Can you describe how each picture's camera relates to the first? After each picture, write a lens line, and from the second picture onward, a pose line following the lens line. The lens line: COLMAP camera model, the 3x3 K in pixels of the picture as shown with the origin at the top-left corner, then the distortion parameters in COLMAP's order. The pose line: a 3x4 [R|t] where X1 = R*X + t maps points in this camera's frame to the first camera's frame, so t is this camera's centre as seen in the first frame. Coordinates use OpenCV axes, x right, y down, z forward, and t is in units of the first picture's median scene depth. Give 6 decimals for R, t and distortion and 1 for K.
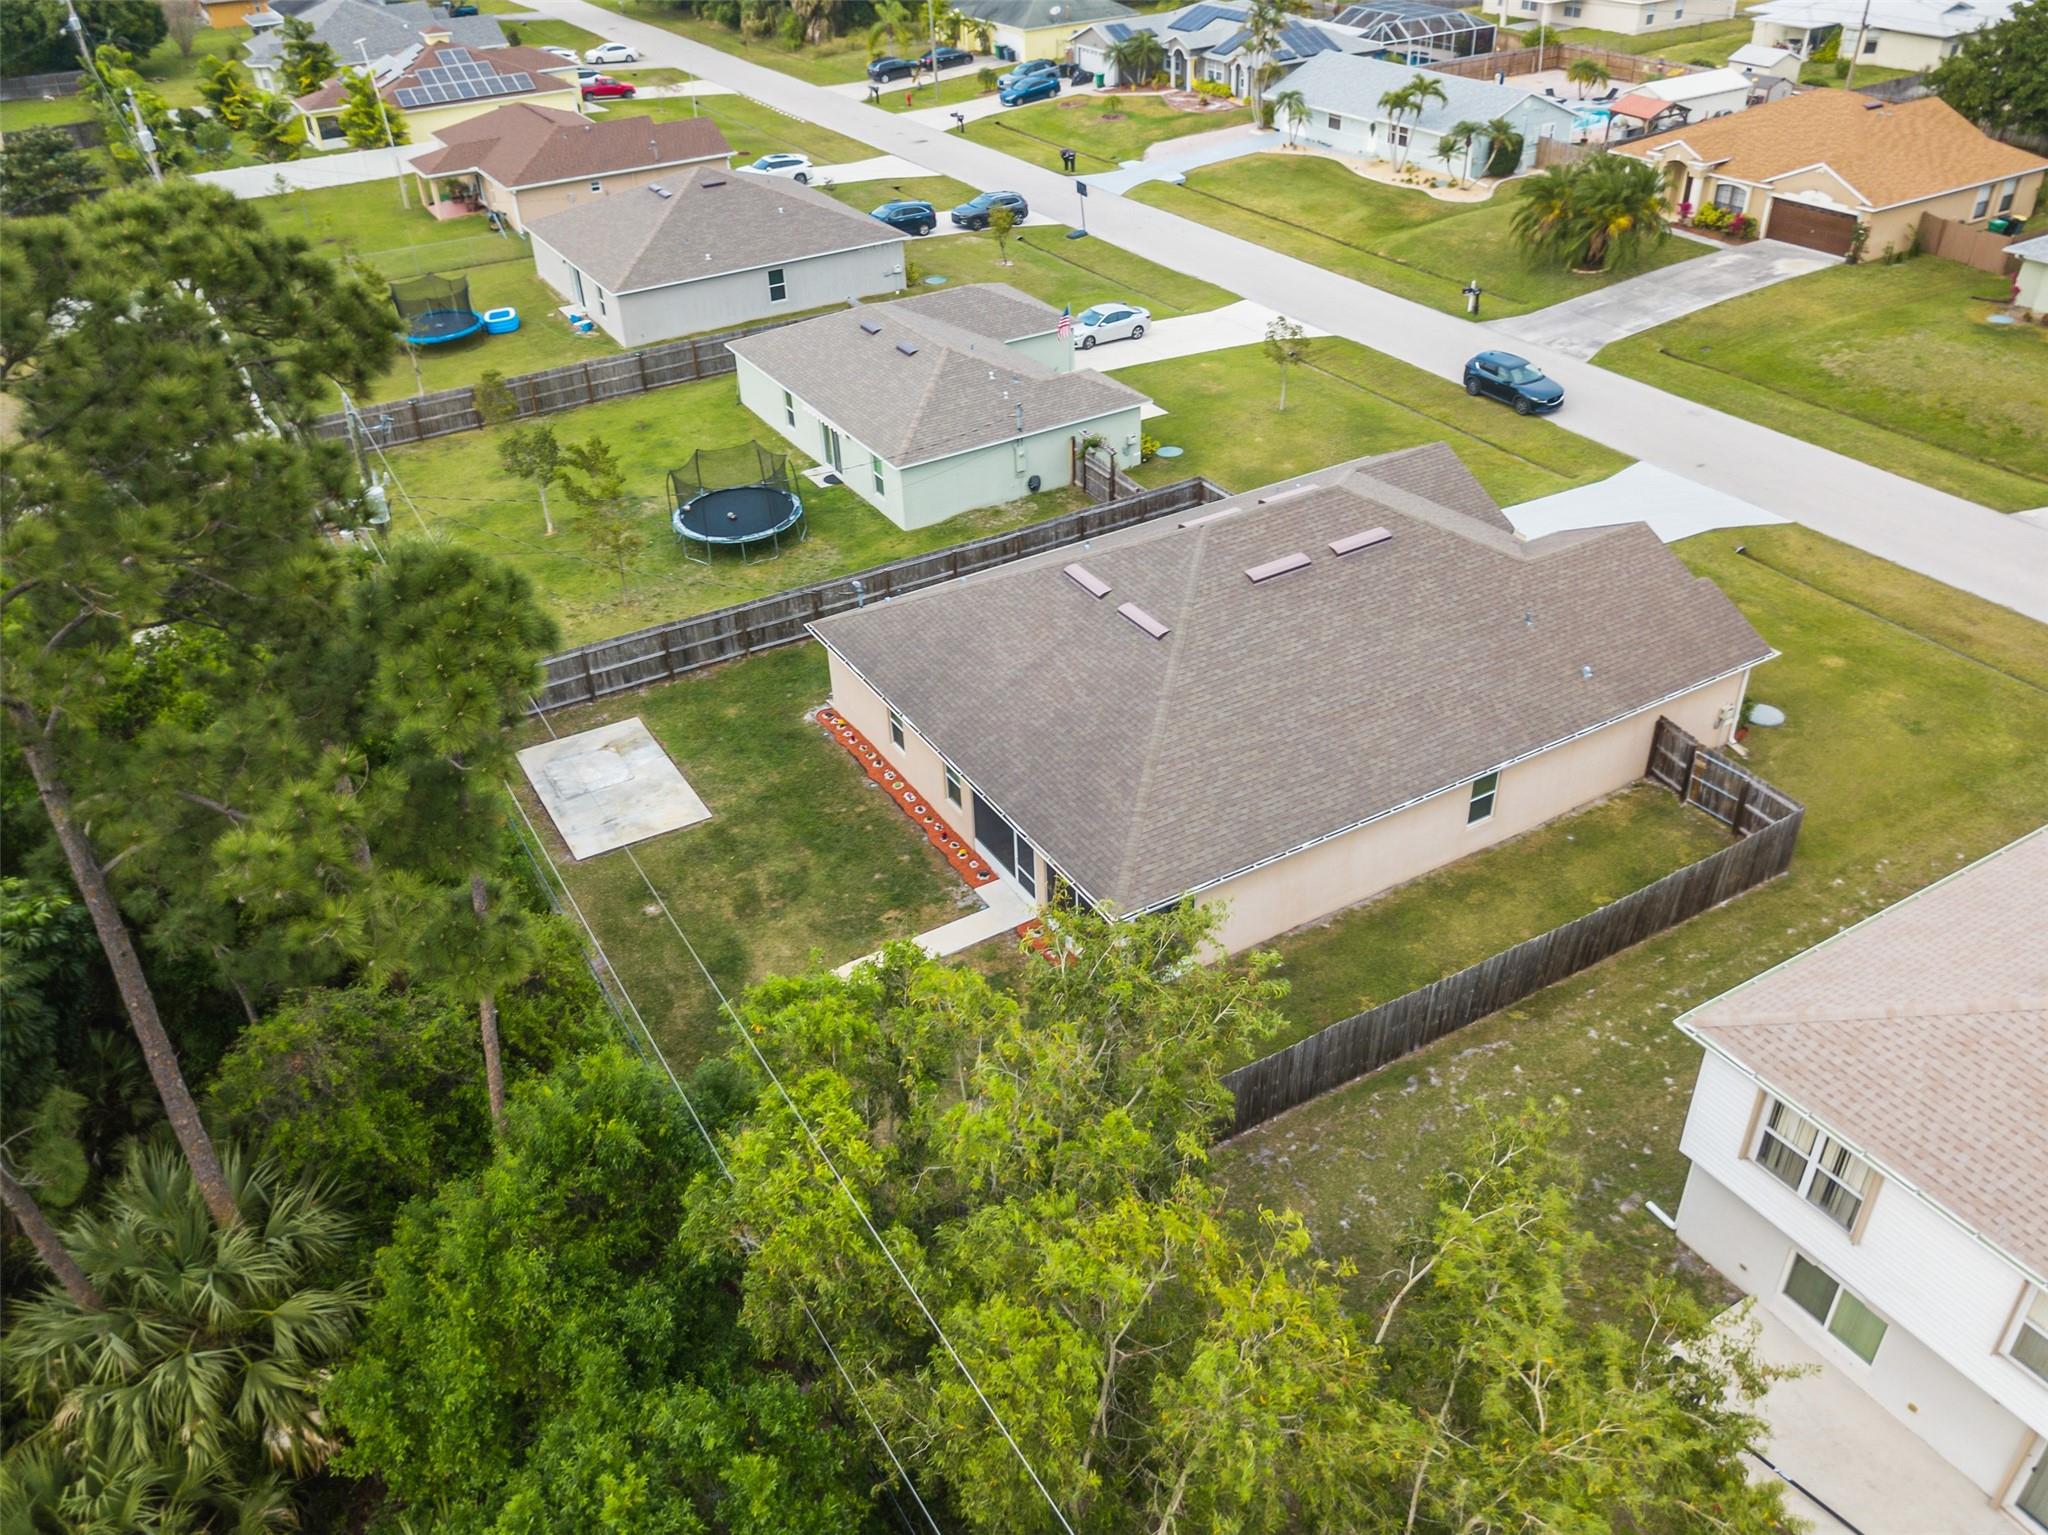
lens RADIAL K [[1579.6, 0, 997.9], [0, 1579.6, 771.3], [0, 0, 1]] dist [0.007340, 0.000785]
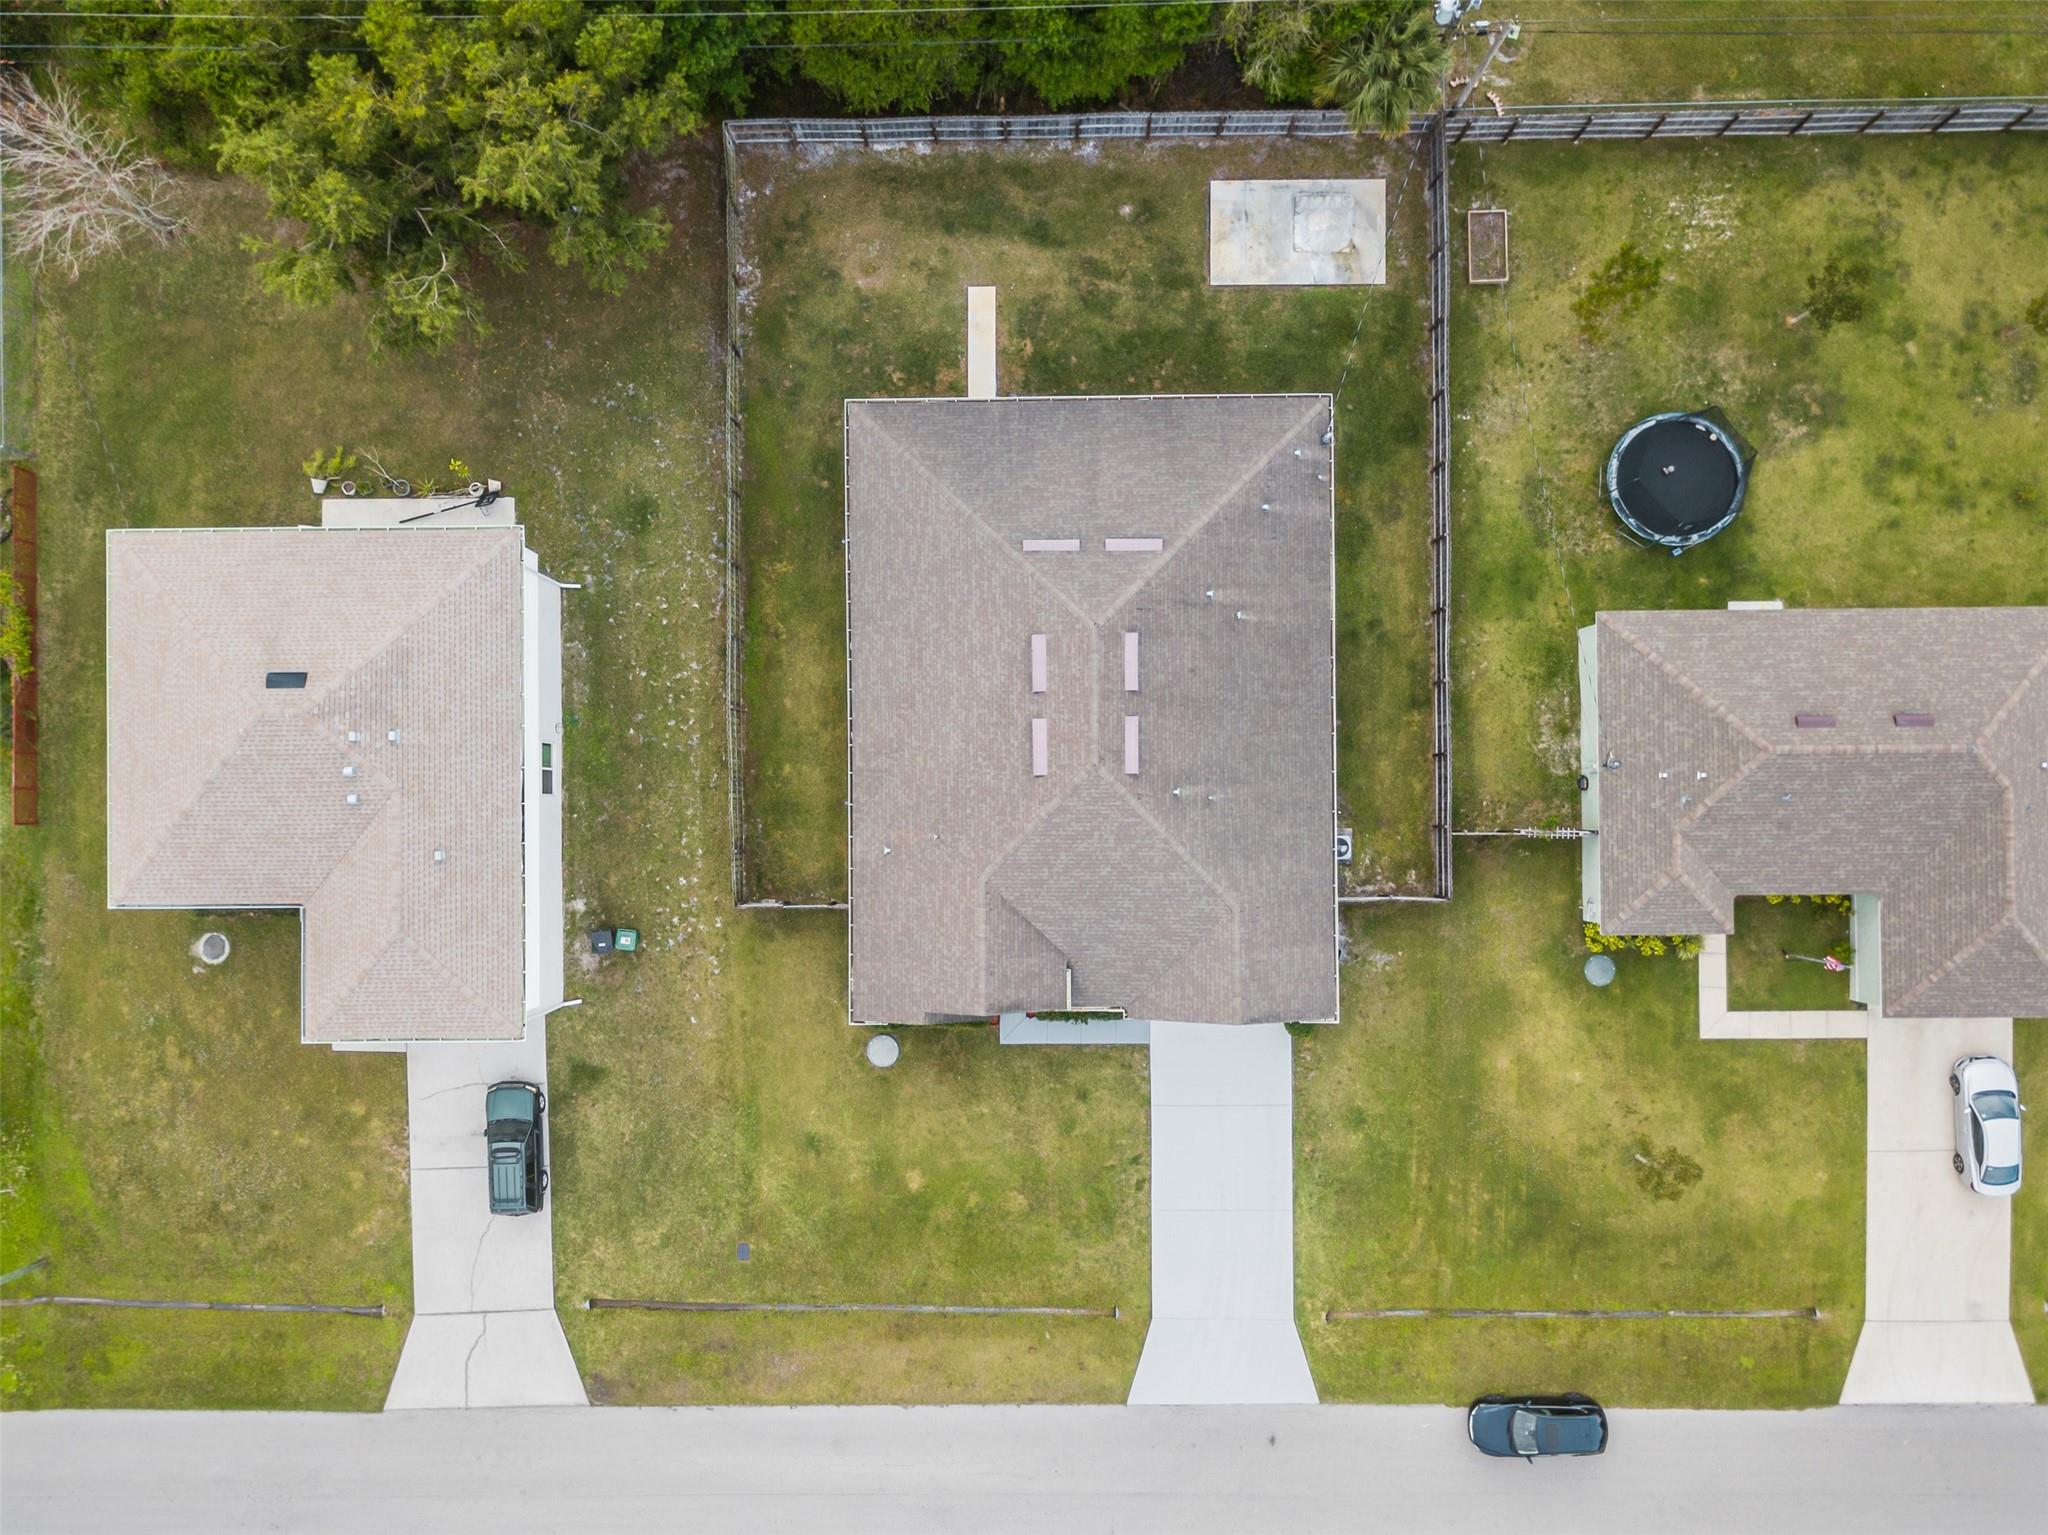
lens RADIAL K [[1592.5, 0, 996.5], [0, 1592.5, 790.2], [0, 0, 1]] dist [0.011722, -0.011811]
pose [[-0.489117, 0.871475, 0.036006, 0.169928], [-0.455886, -0.290624, 0.841253, -0.855674], [0.743595, 0.395056, 0.539442, 0.243368]]
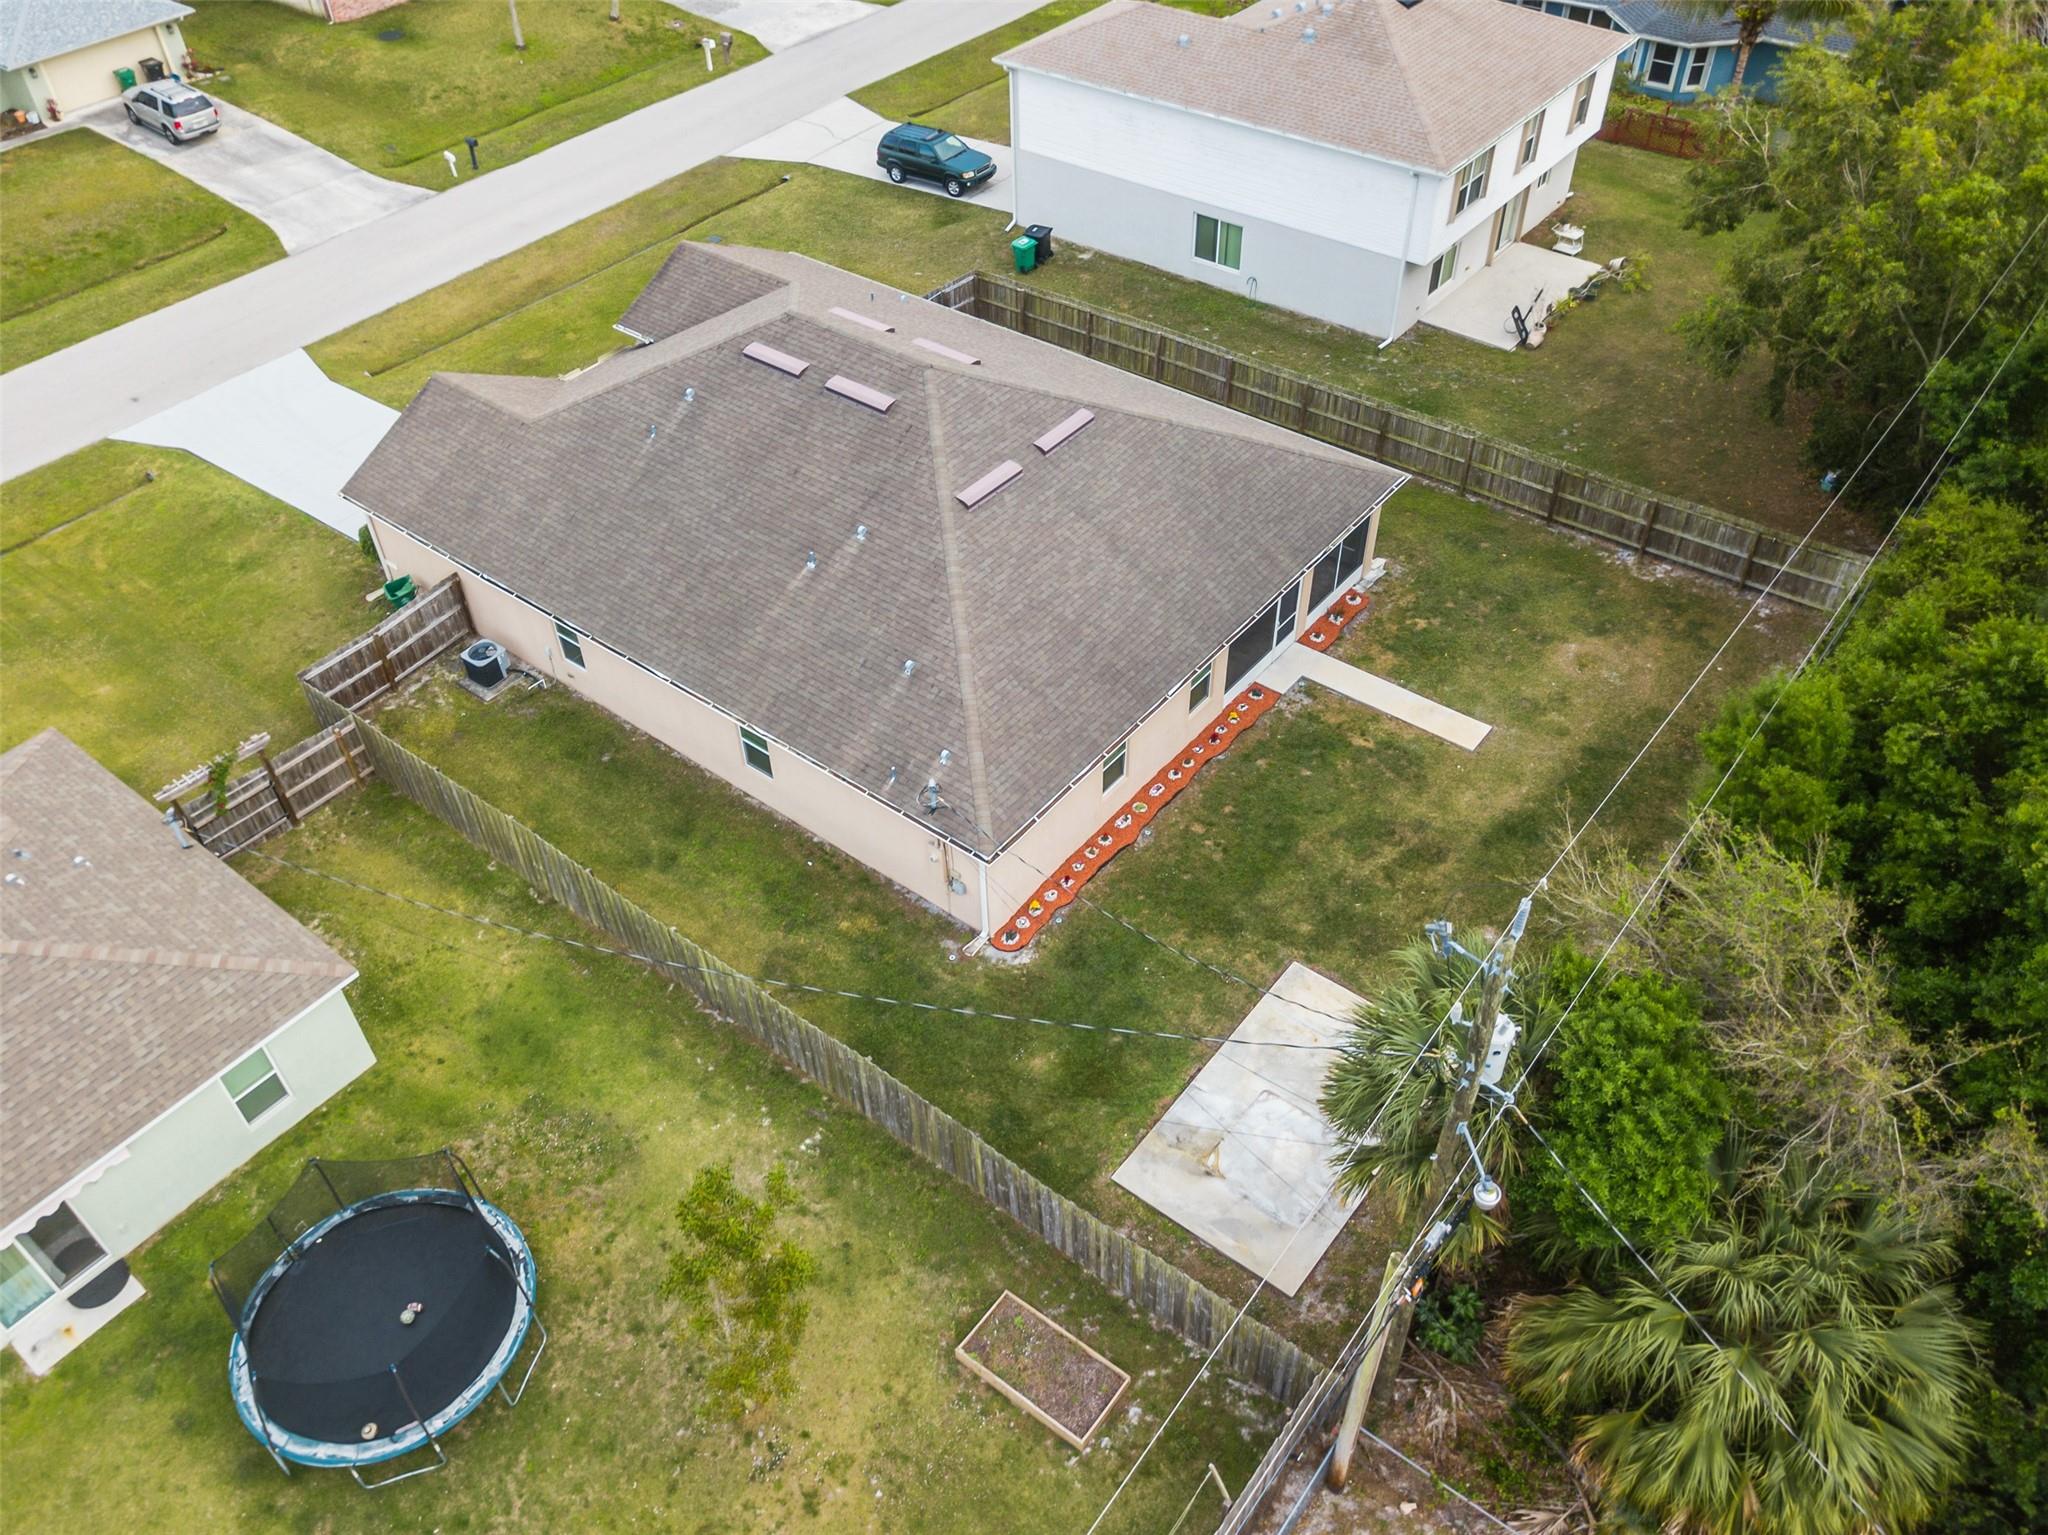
lens RADIAL K [[1579.6, 0, 997.9], [0, 1579.6, 771.3], [0, 0, 1]] dist [0.007340, 0.000785]
pose [[-0.364388, -0.600454, 0.711812, -0.455938], [0.553400, 0.475138, 0.684100, -0.448986], [-0.748979, 0.643194, 0.159156, 0.707373]]
